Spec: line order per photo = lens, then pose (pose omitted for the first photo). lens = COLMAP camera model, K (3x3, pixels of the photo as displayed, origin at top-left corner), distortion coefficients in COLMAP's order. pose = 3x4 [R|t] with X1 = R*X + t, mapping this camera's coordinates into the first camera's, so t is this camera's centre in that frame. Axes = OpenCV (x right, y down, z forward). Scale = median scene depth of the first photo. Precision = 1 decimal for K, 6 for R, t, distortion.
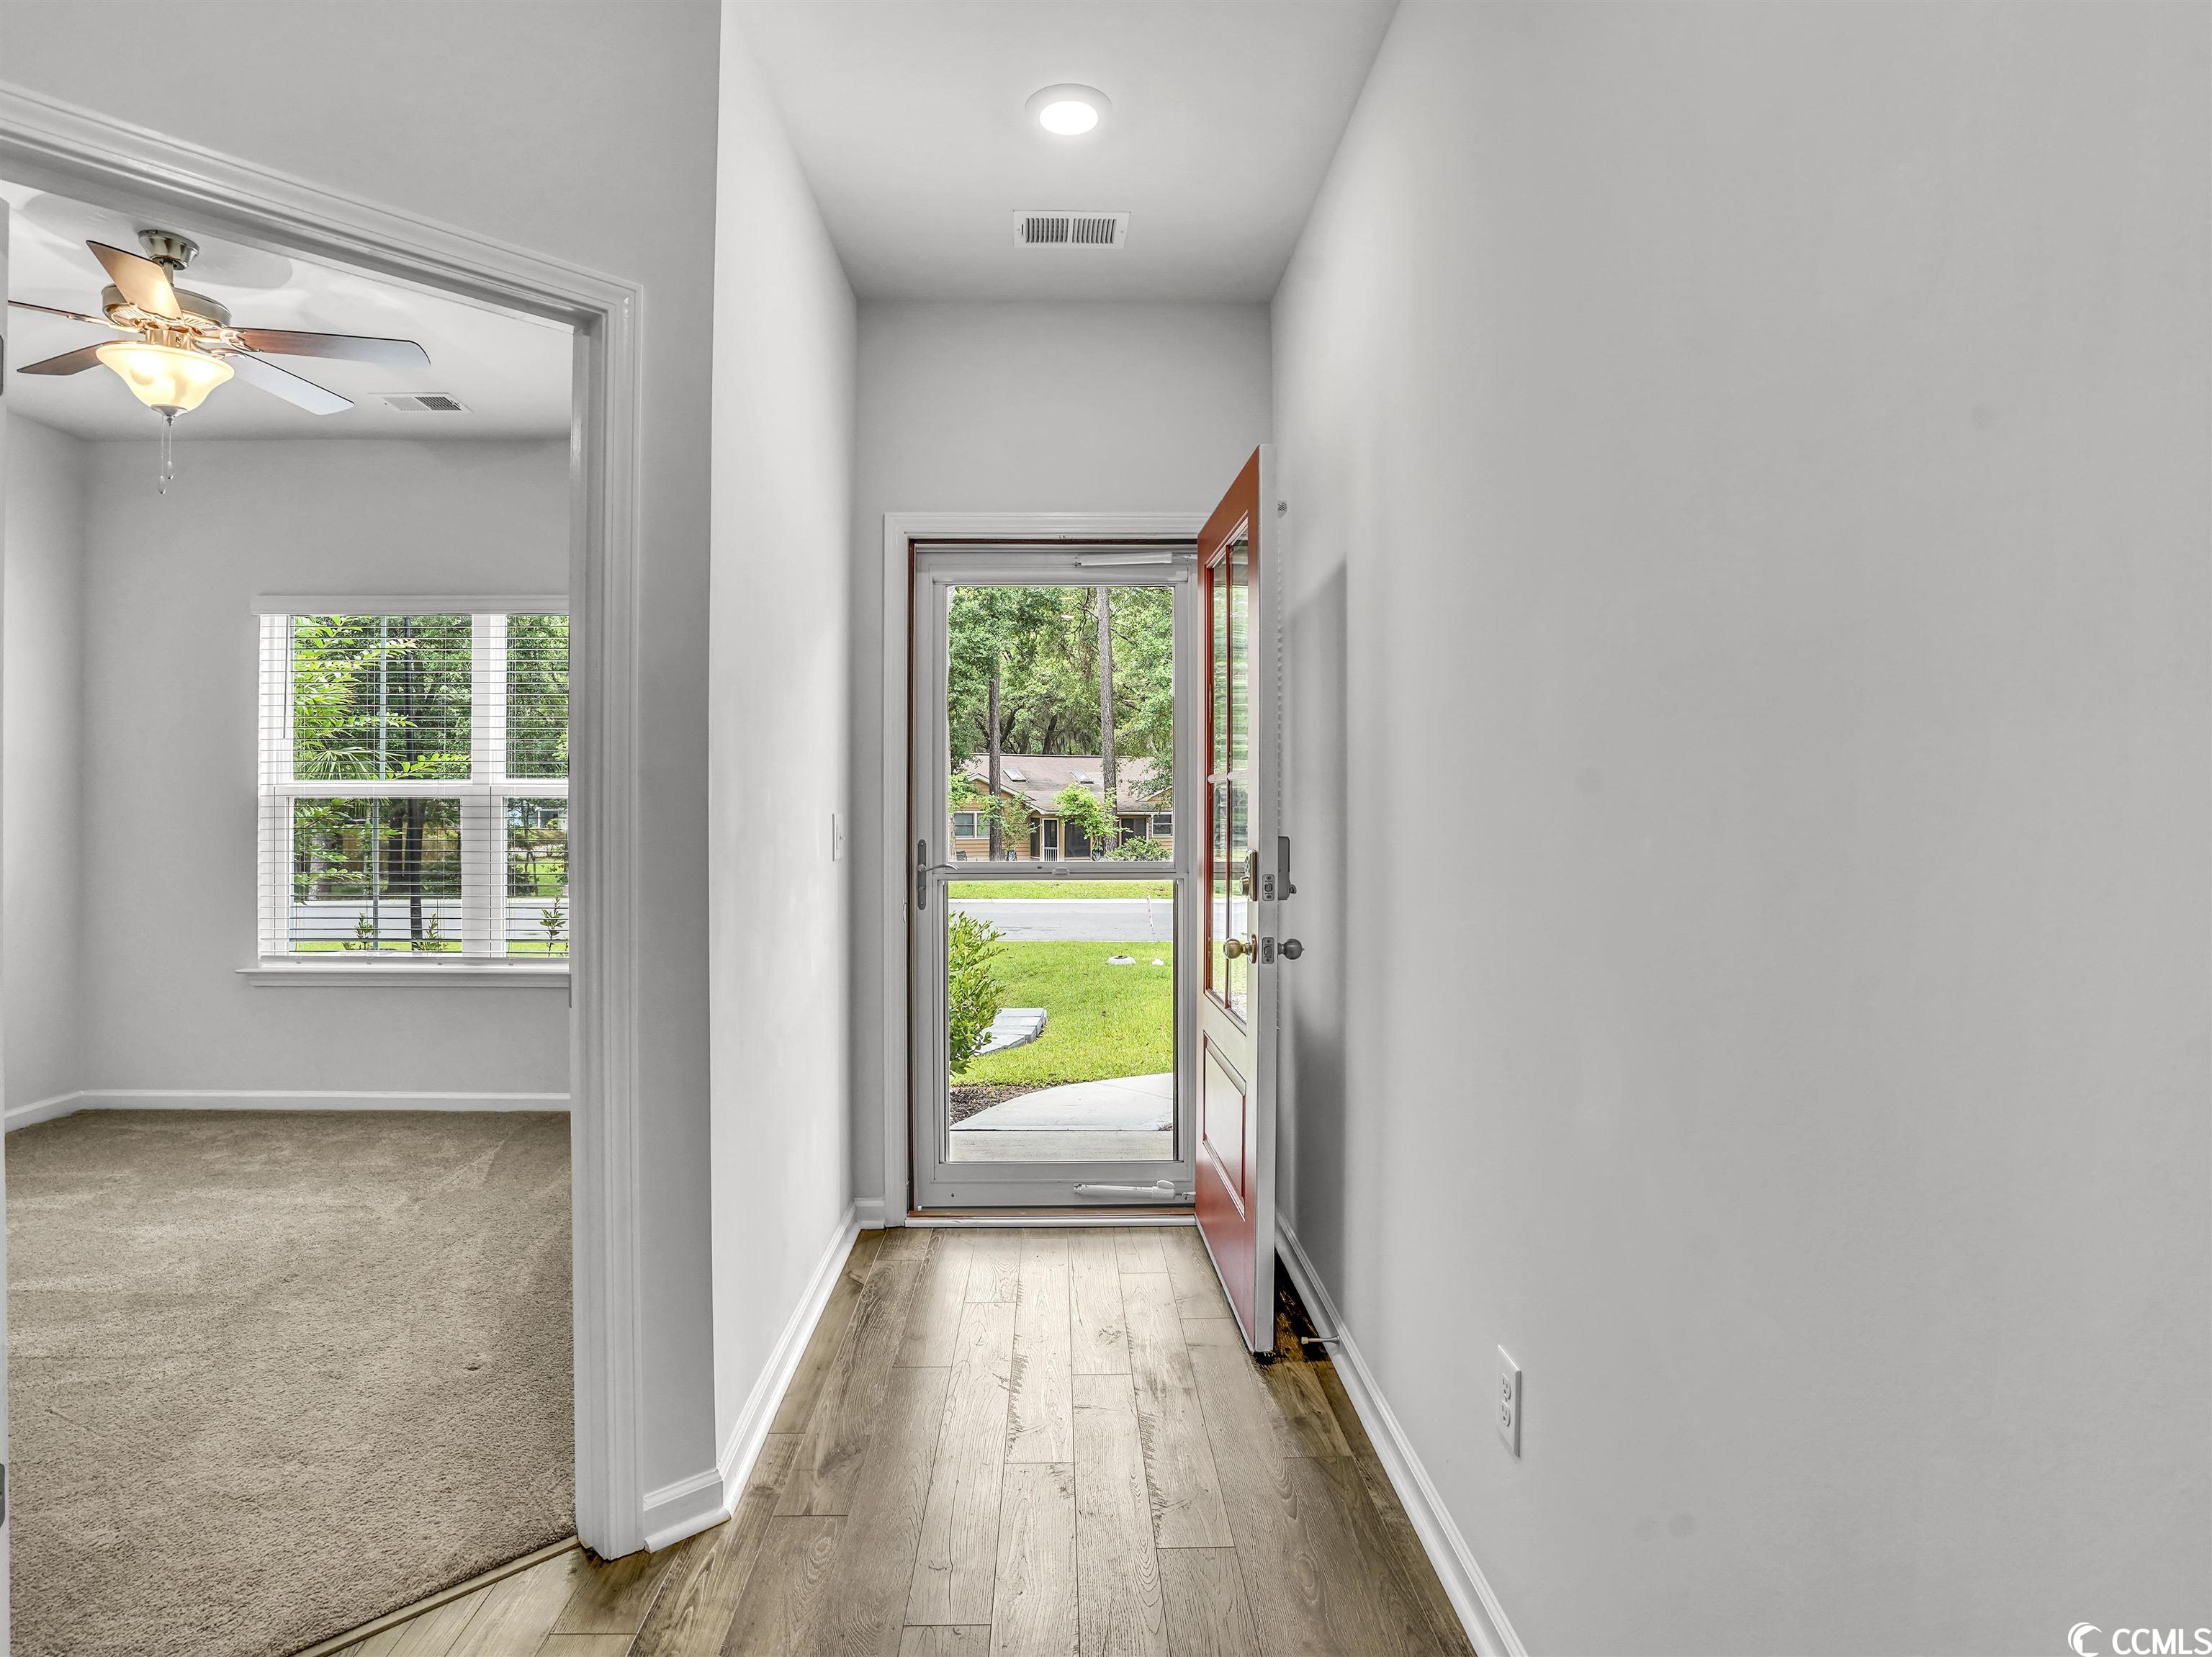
lens RADIAL K [[1193.8, 0, 1089.9], [0, 1193.8, 823.9], [0, 0, 1]] dist [-0.052175, 0.018521]
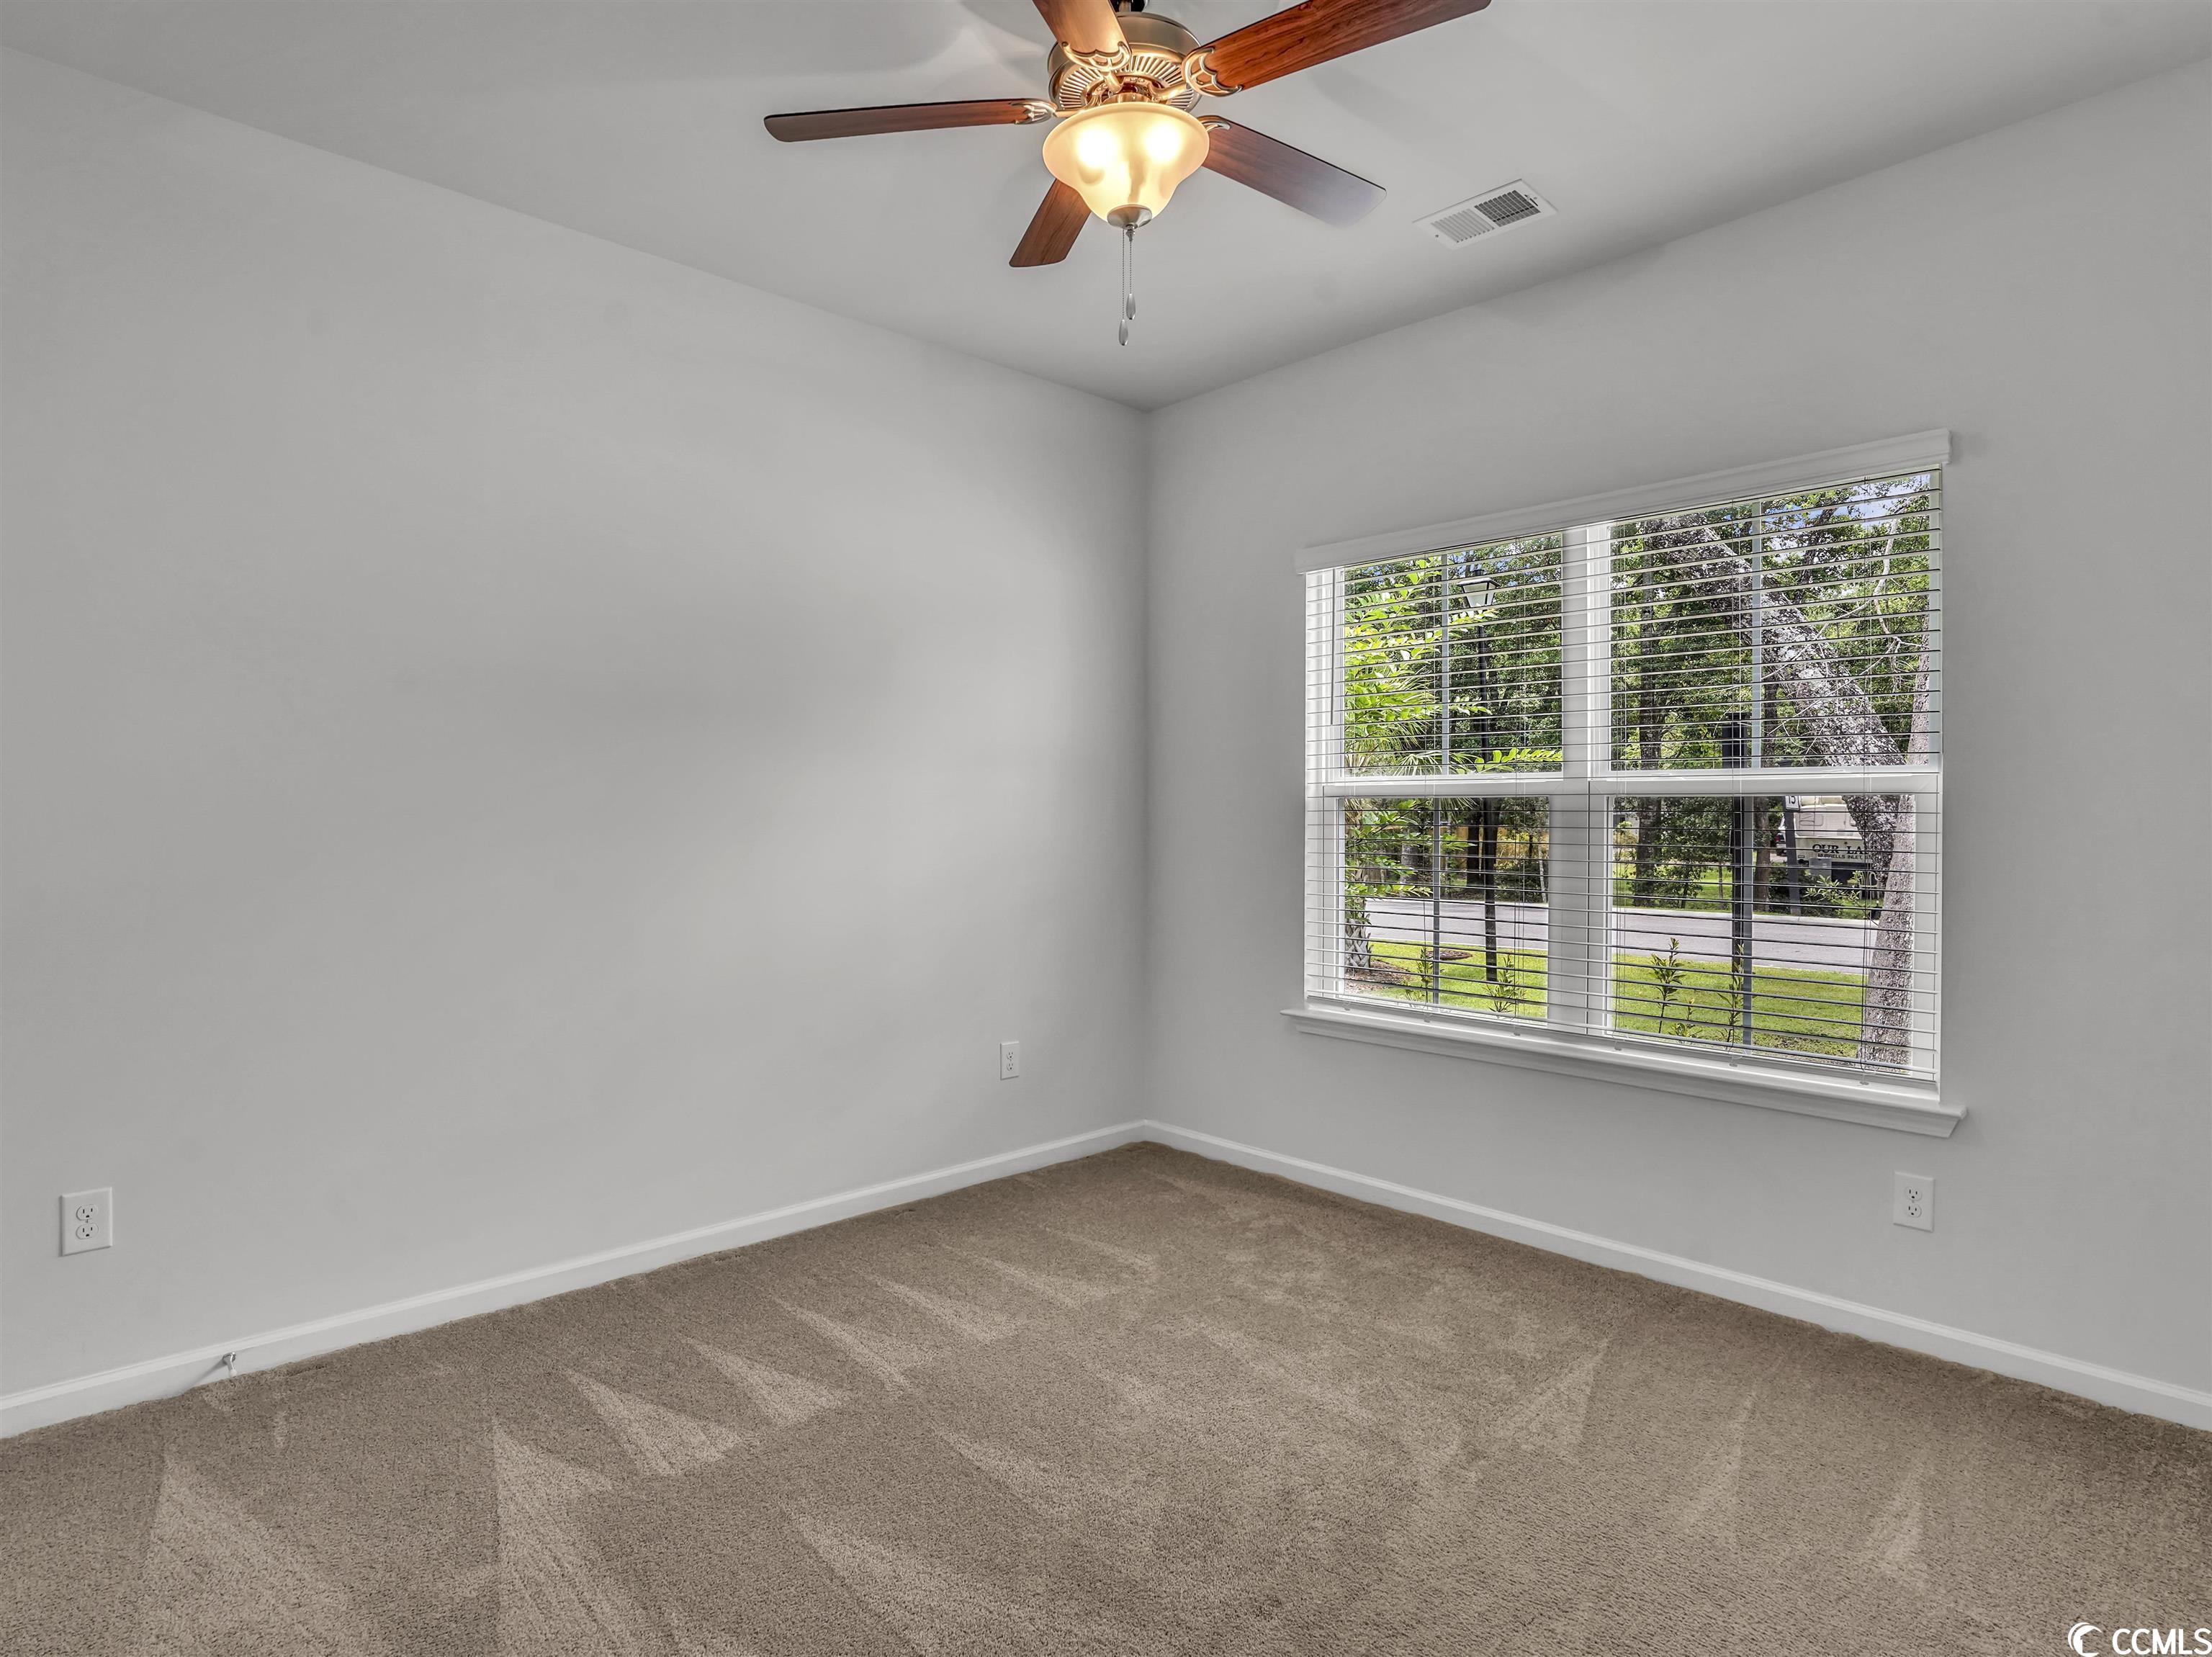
lens RADIAL K [[1193.8, 0, 1089.3], [0, 1193.8, 819.0], [0, 0, 1]] dist [-0.052175, 0.018521]
pose [[0.660997, 0.000314, -0.750388, -0.193193], [-0.004136, 0.999986, -0.003225, -0.005812], [0.750377, 0.005236, 0.660989, 0.344395]]
